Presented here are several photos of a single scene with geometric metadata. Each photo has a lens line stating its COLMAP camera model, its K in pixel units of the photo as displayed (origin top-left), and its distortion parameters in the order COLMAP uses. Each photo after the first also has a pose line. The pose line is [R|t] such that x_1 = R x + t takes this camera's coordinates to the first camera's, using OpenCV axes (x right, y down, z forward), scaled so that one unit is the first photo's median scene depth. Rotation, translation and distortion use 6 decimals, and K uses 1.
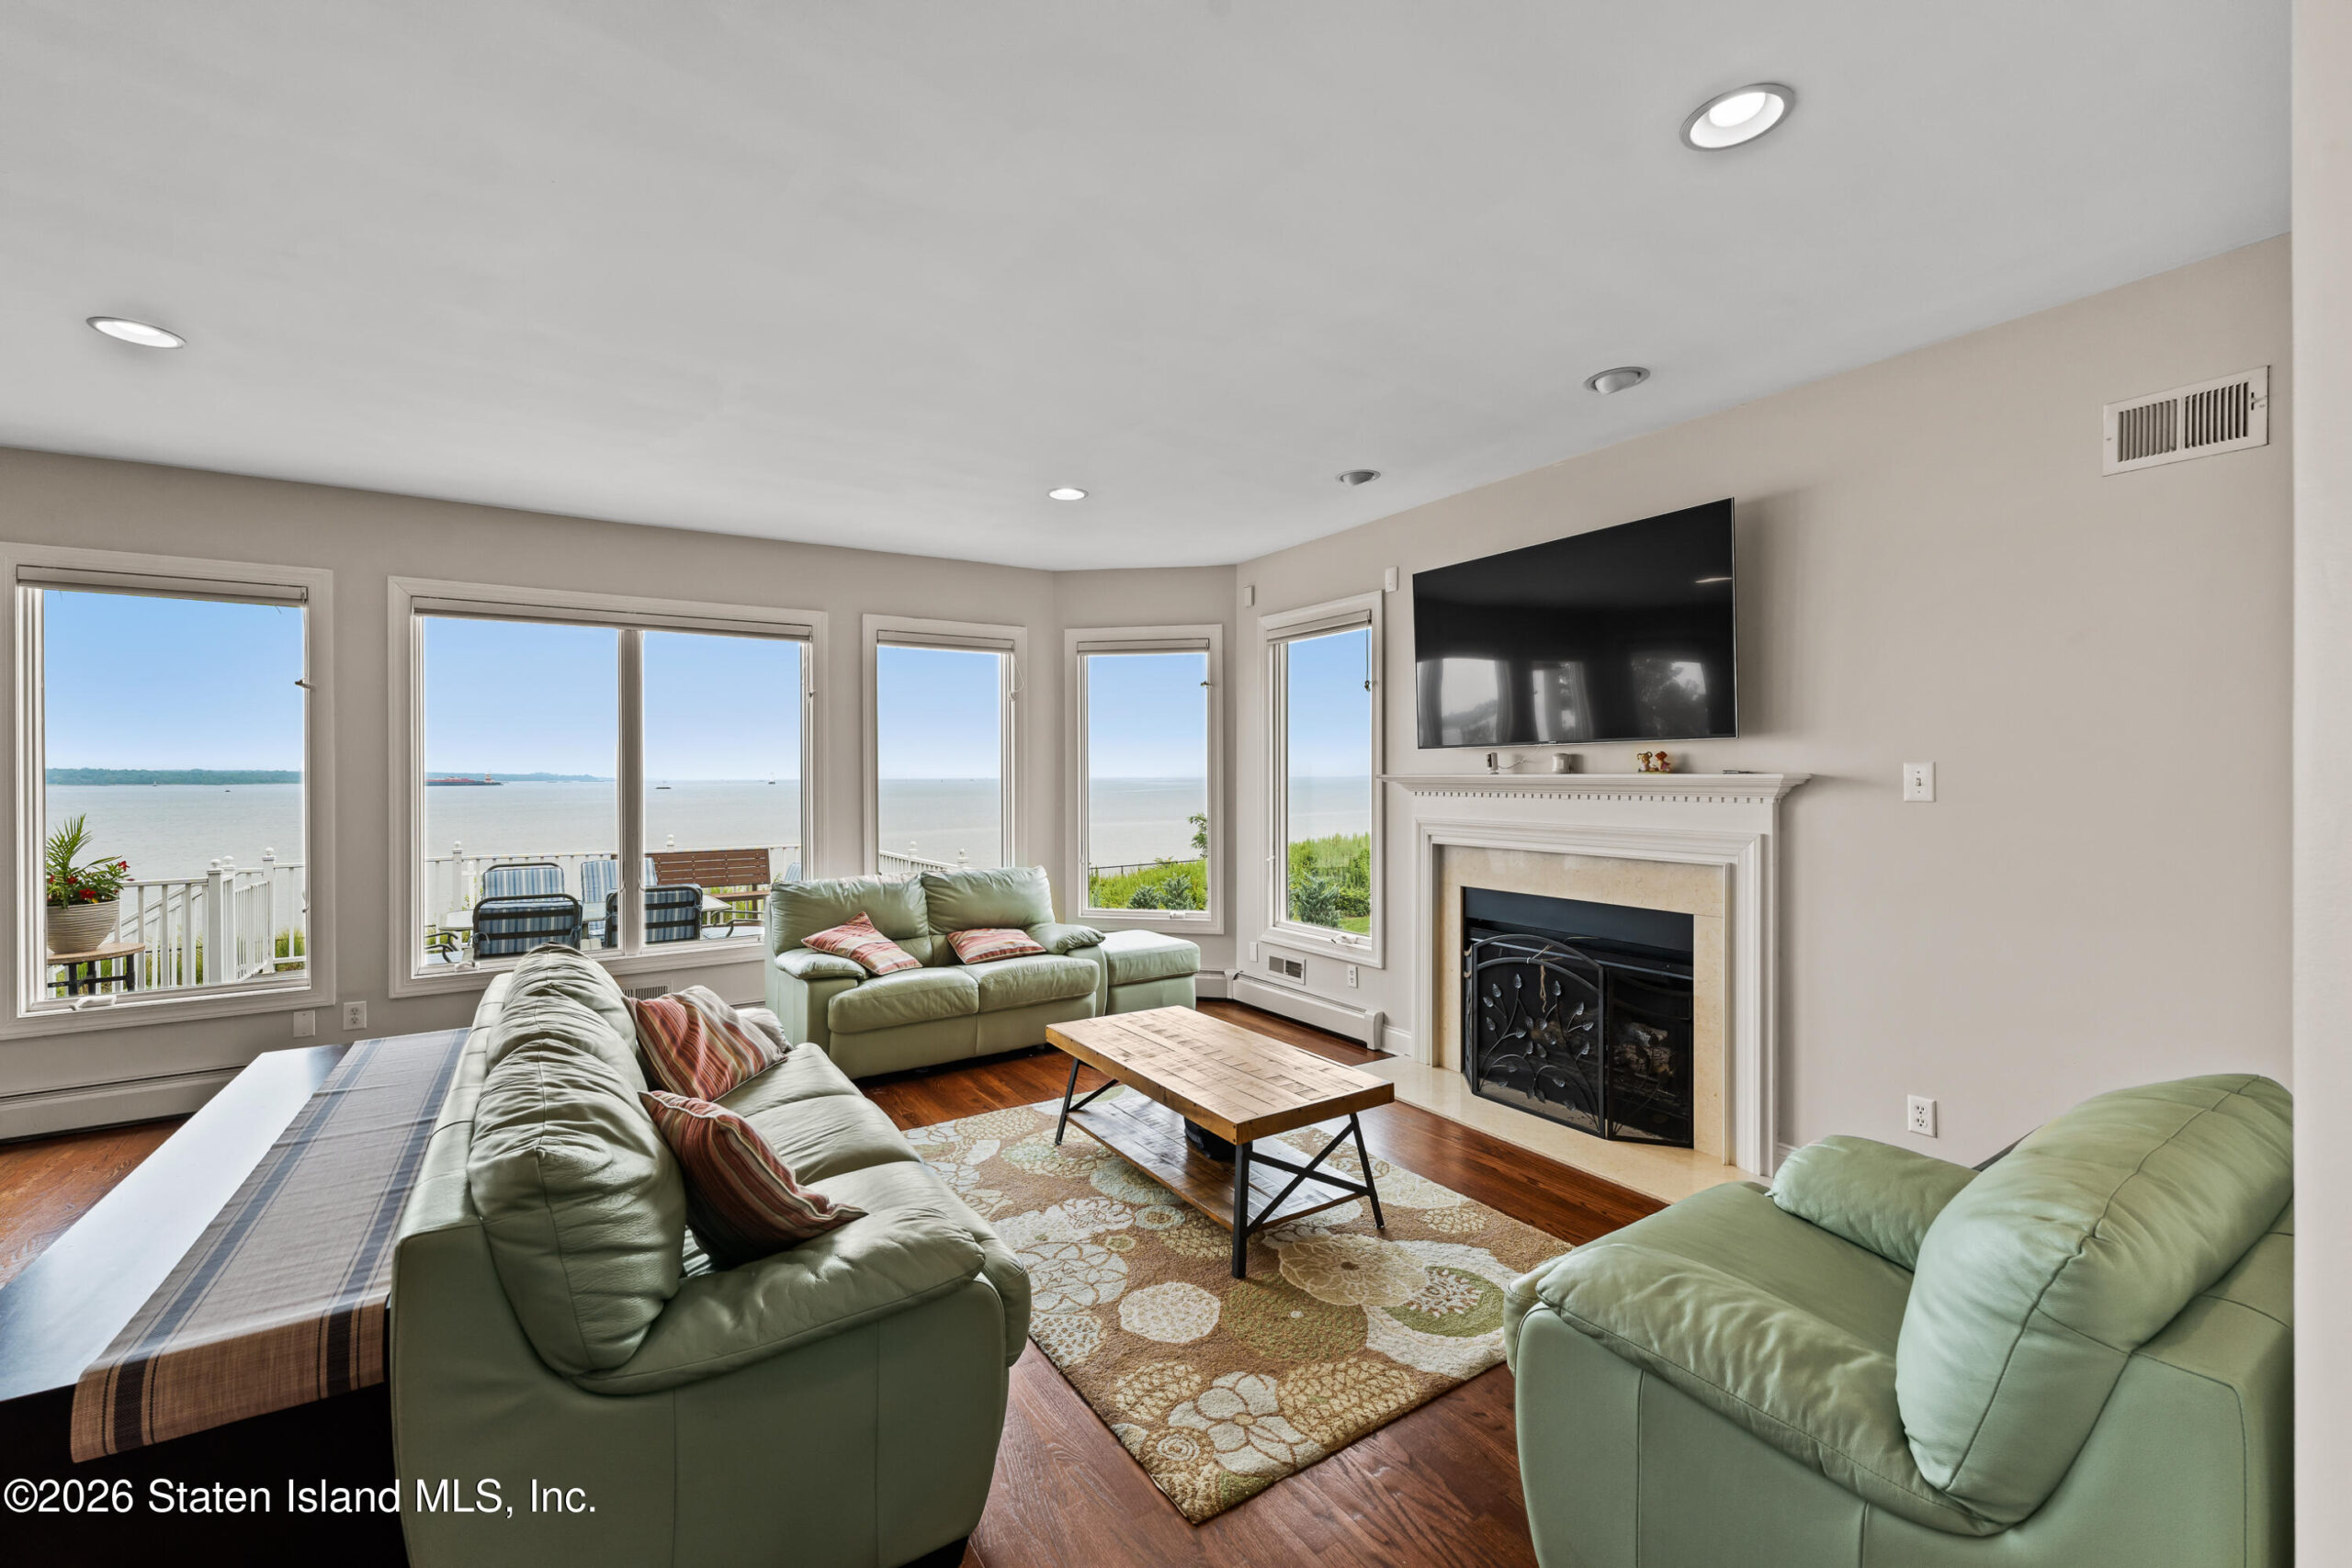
lens RADIAL K [[953.9, 0, 1173.7], [0, 953.9, 773.2], [0, 0, 1]] dist [-0.000916, -0.000119]
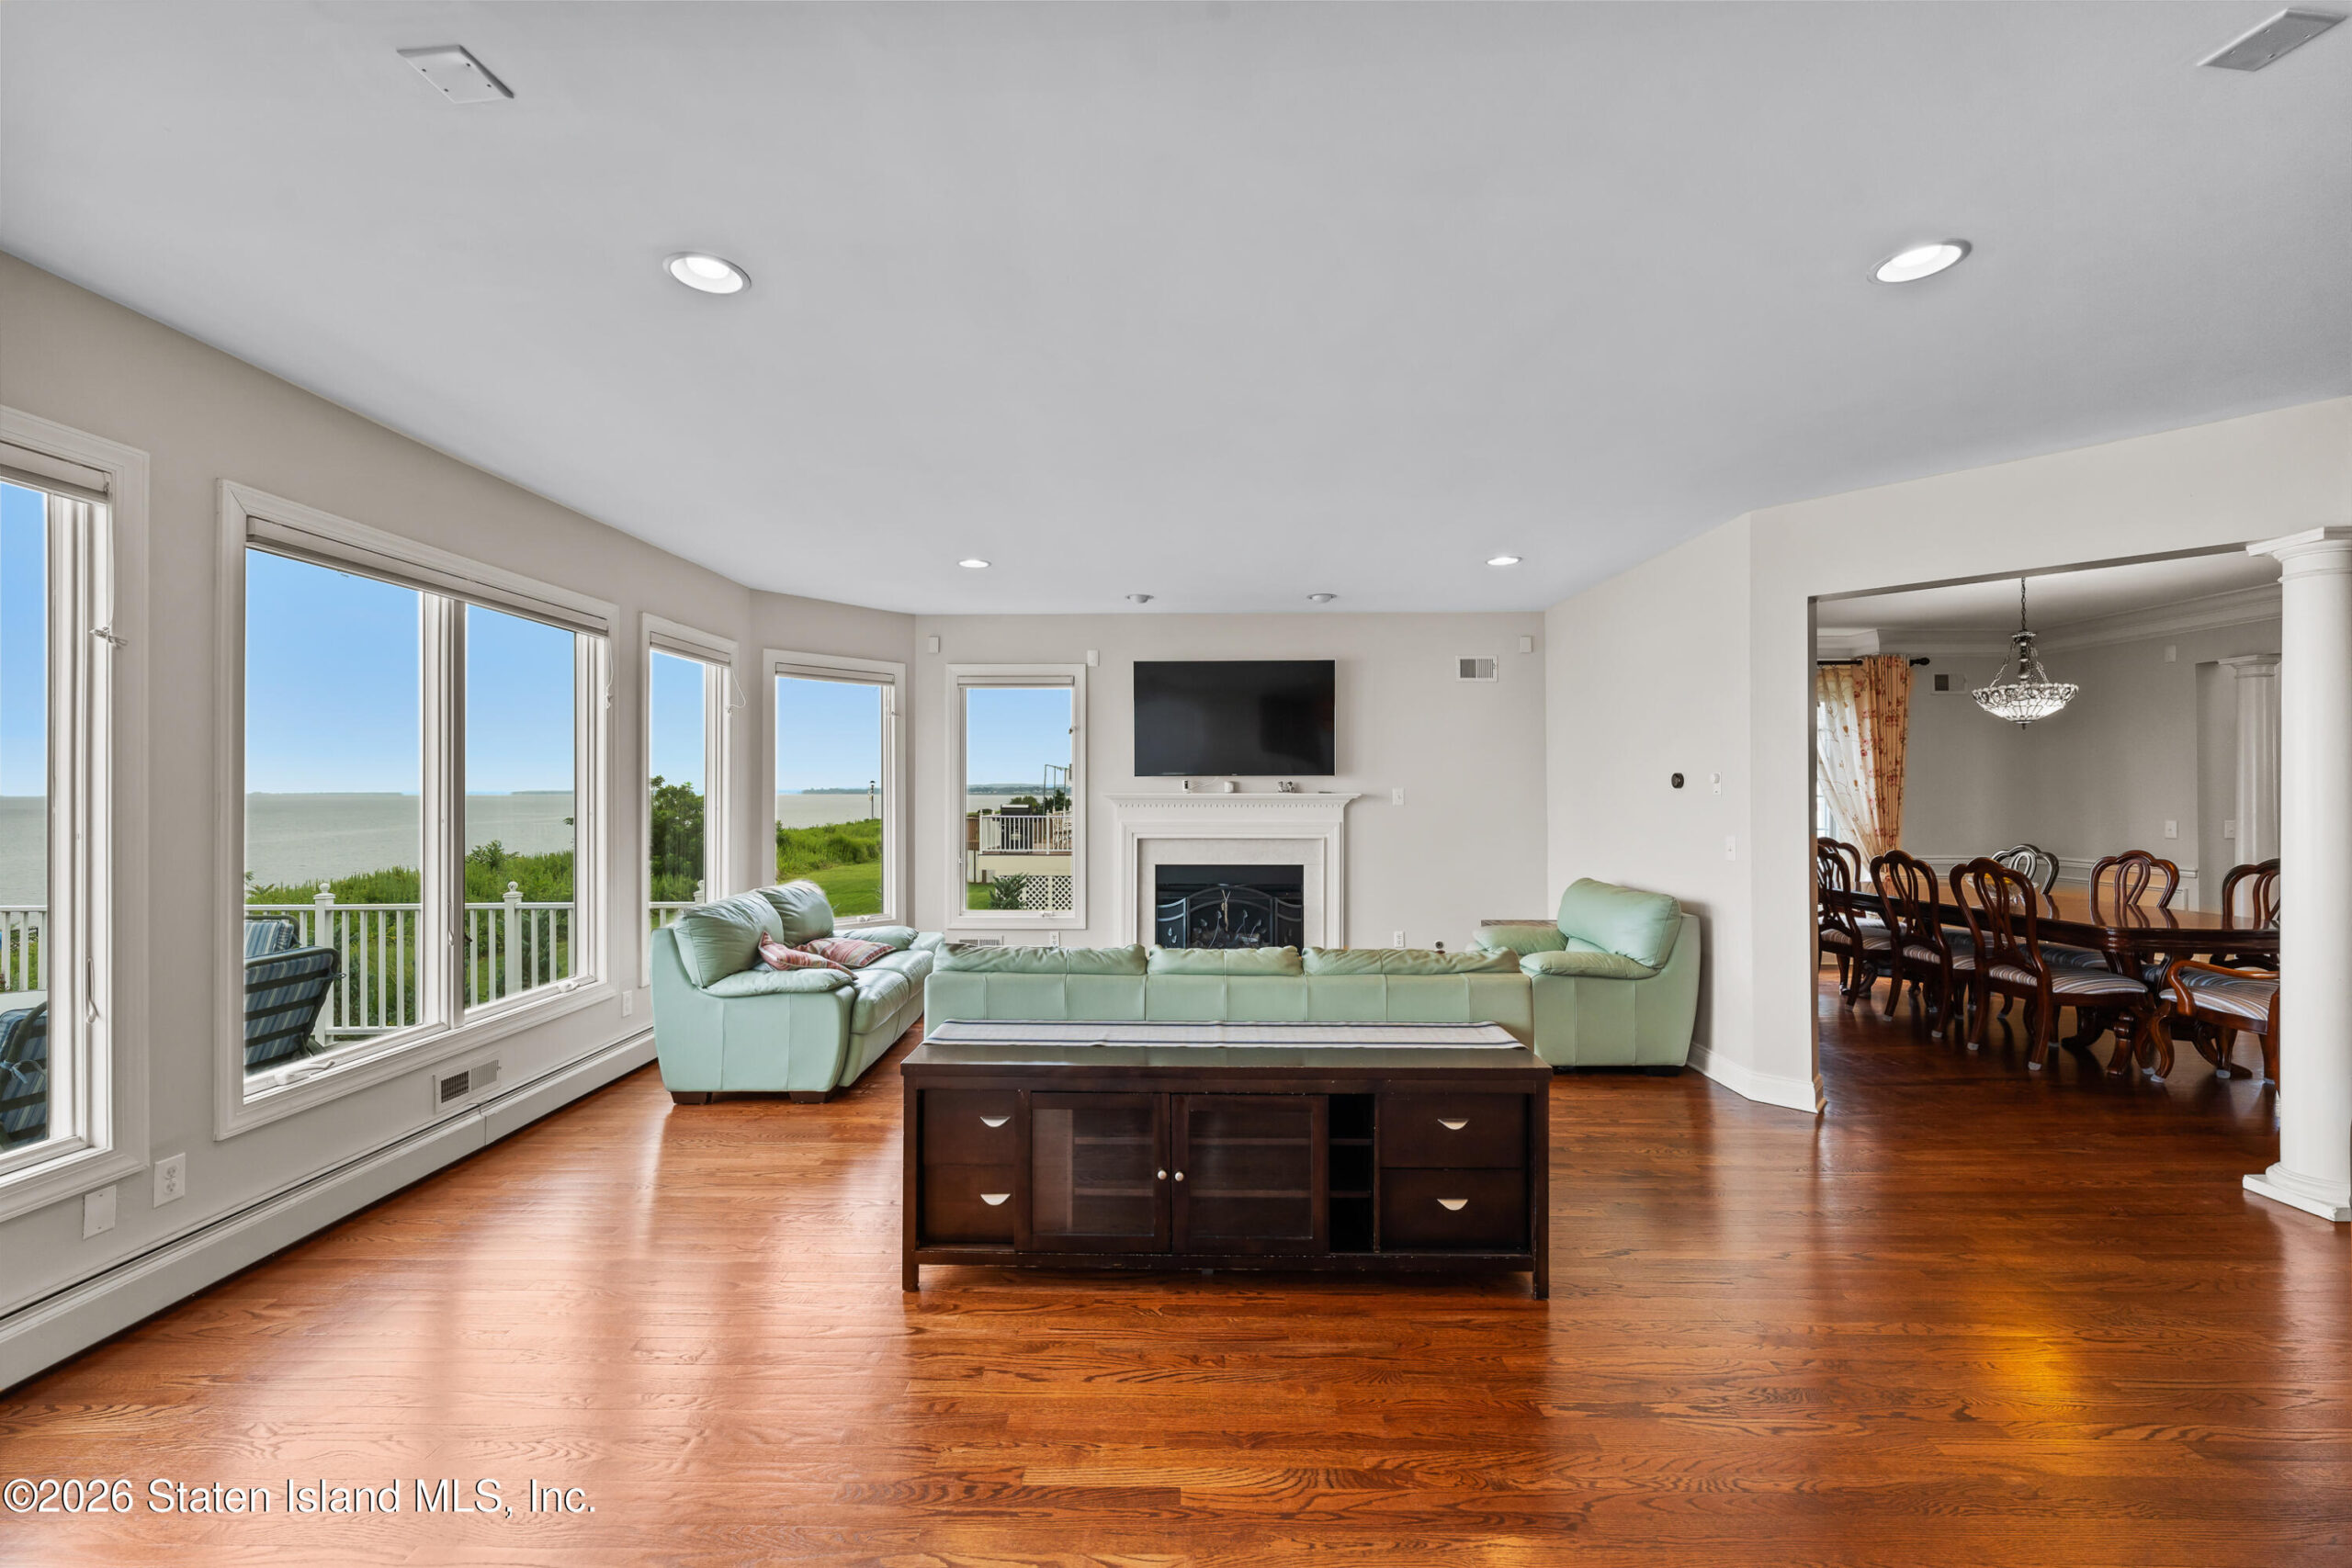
lens RADIAL K [[941.6, 0, 1171.0], [0, 941.6, 782.3], [0, 0, 1]] dist [-0.000227, -0.000175]
pose [[0.555503, 0.012201, 0.831425, -0.966413], [-0.003362, 0.999917, -0.012427, 0.002535], [-0.831508, 0.004108, 0.555498, 0.117606]]
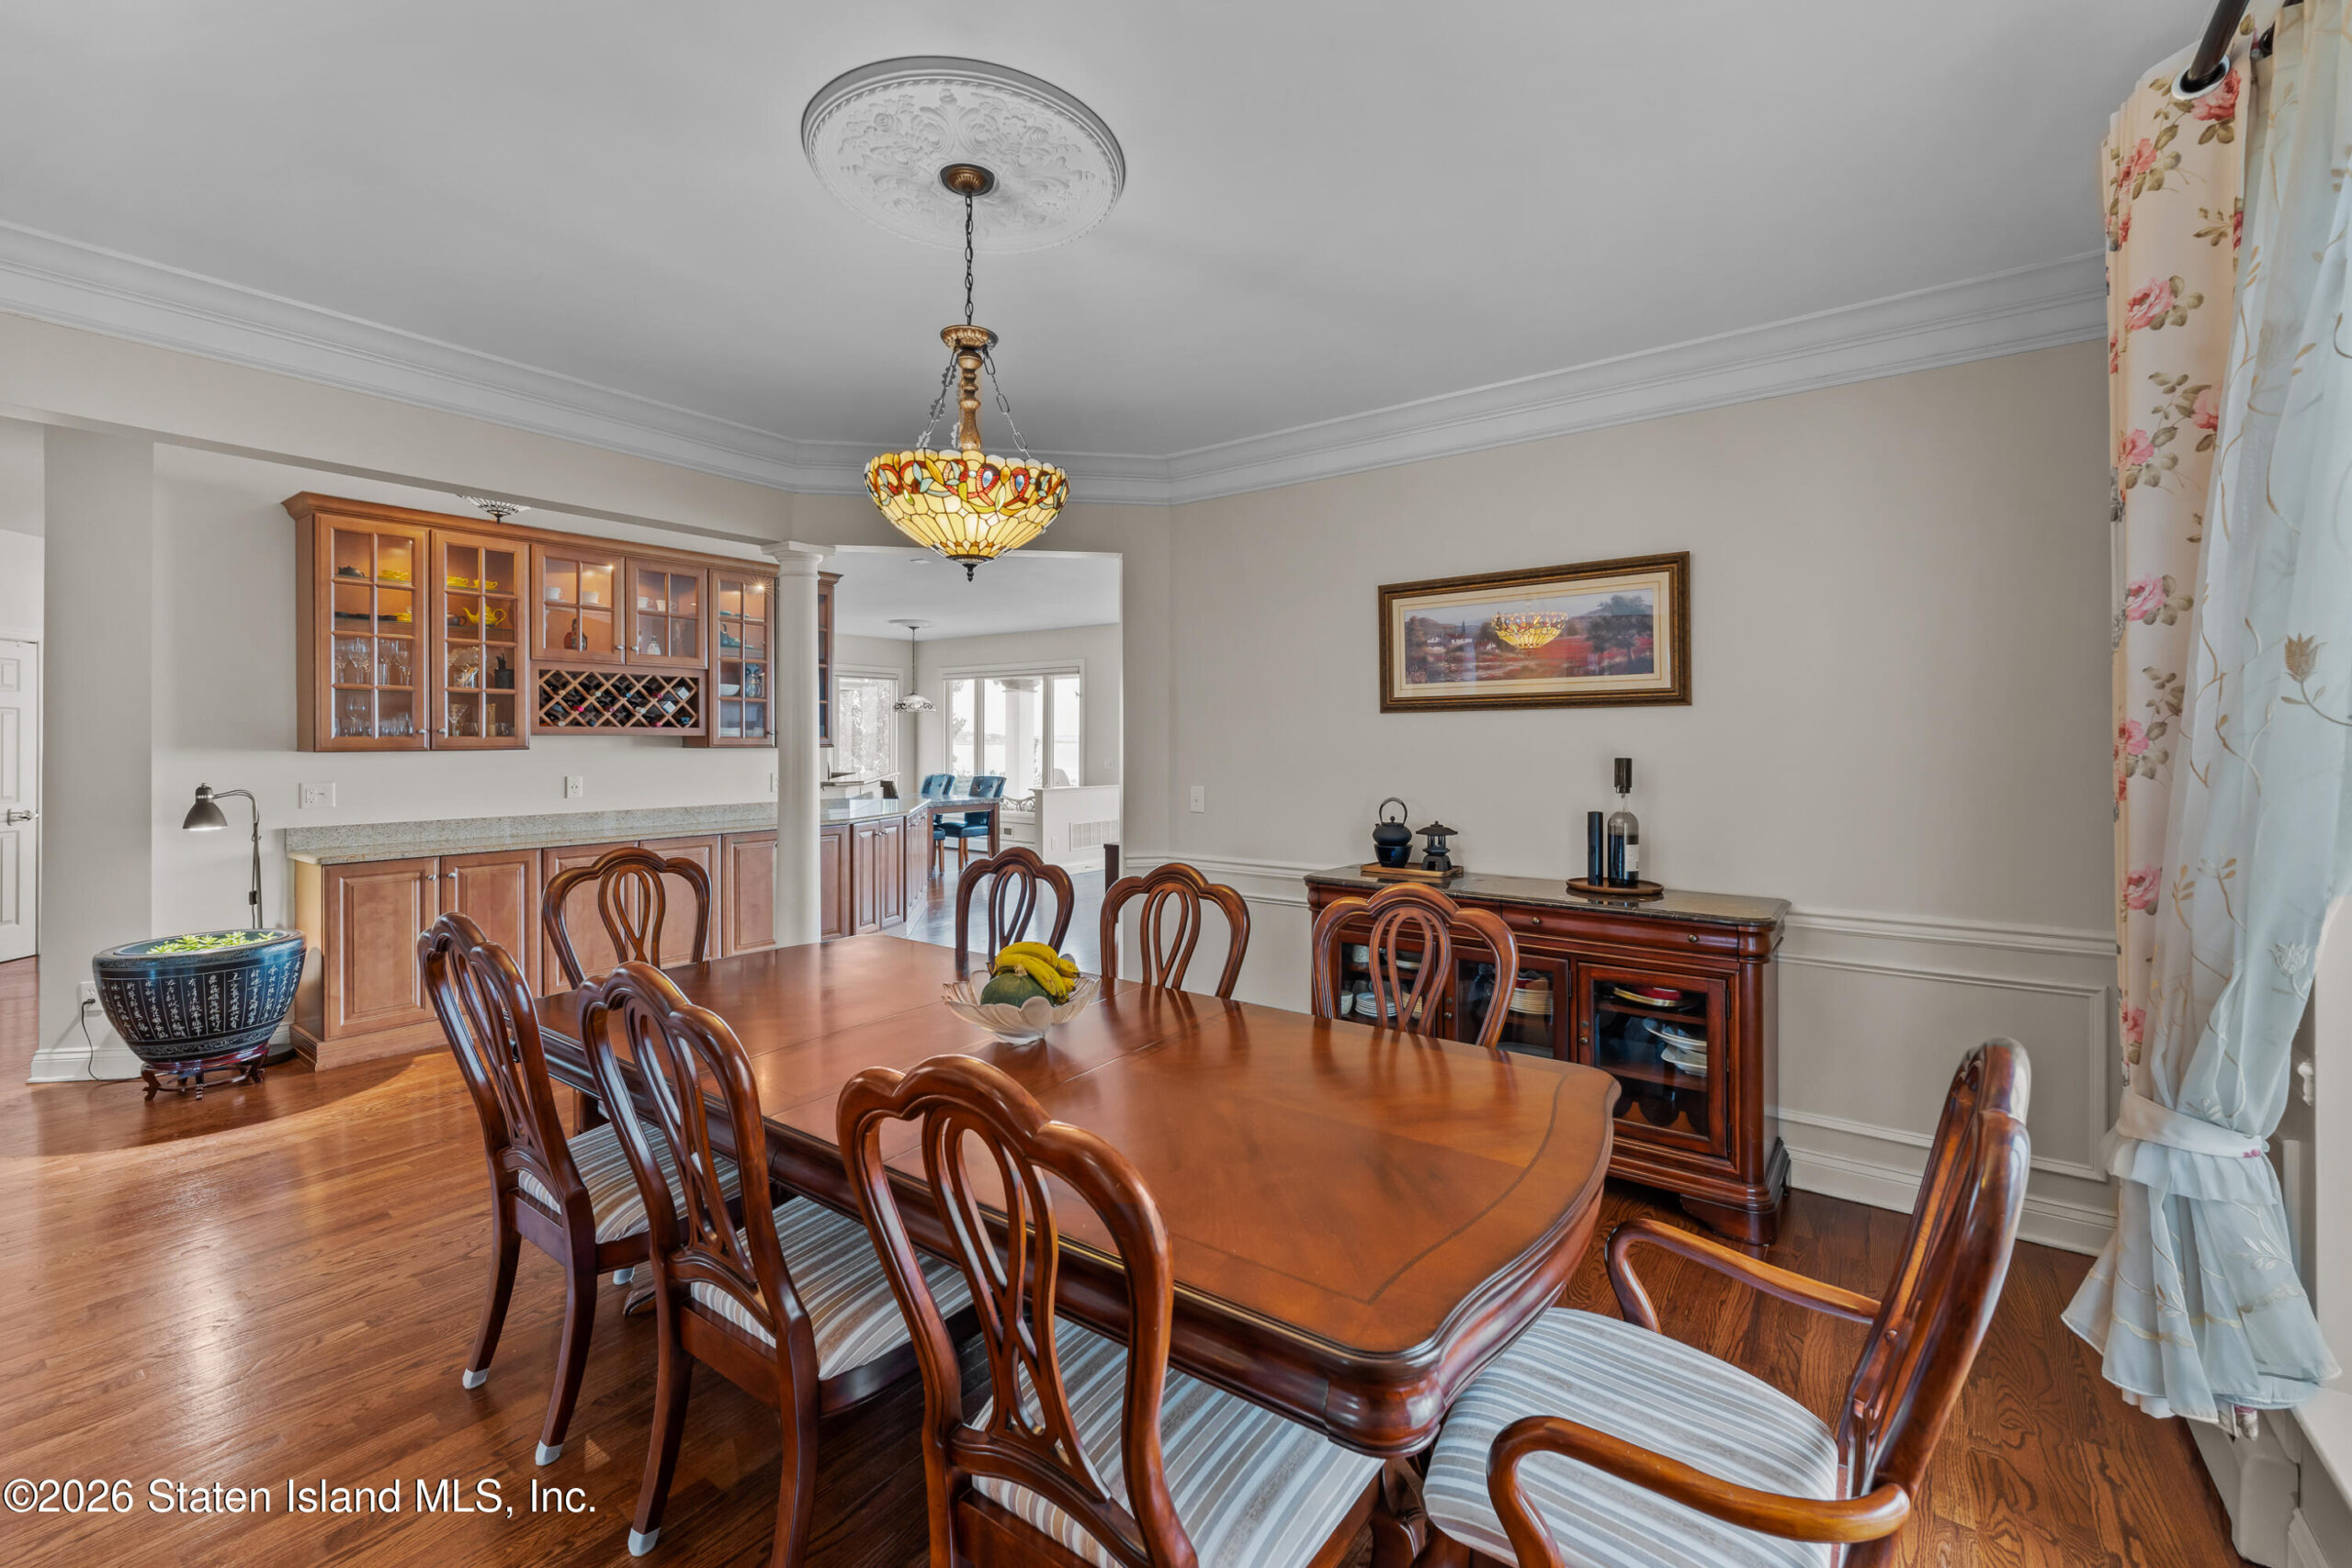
lens RADIAL K [[967.0, 0, 1172.8], [0, 967.0, 747.0], [0, 0, 1]] dist [-0.000962, -0.000160]
pose [[0.350455, 0.012902, -0.936491, 1.157900], [-0.001571, 0.999912, 0.013188, -0.008762], [0.936578, -0.003150, 0.350444, -0.199508]]
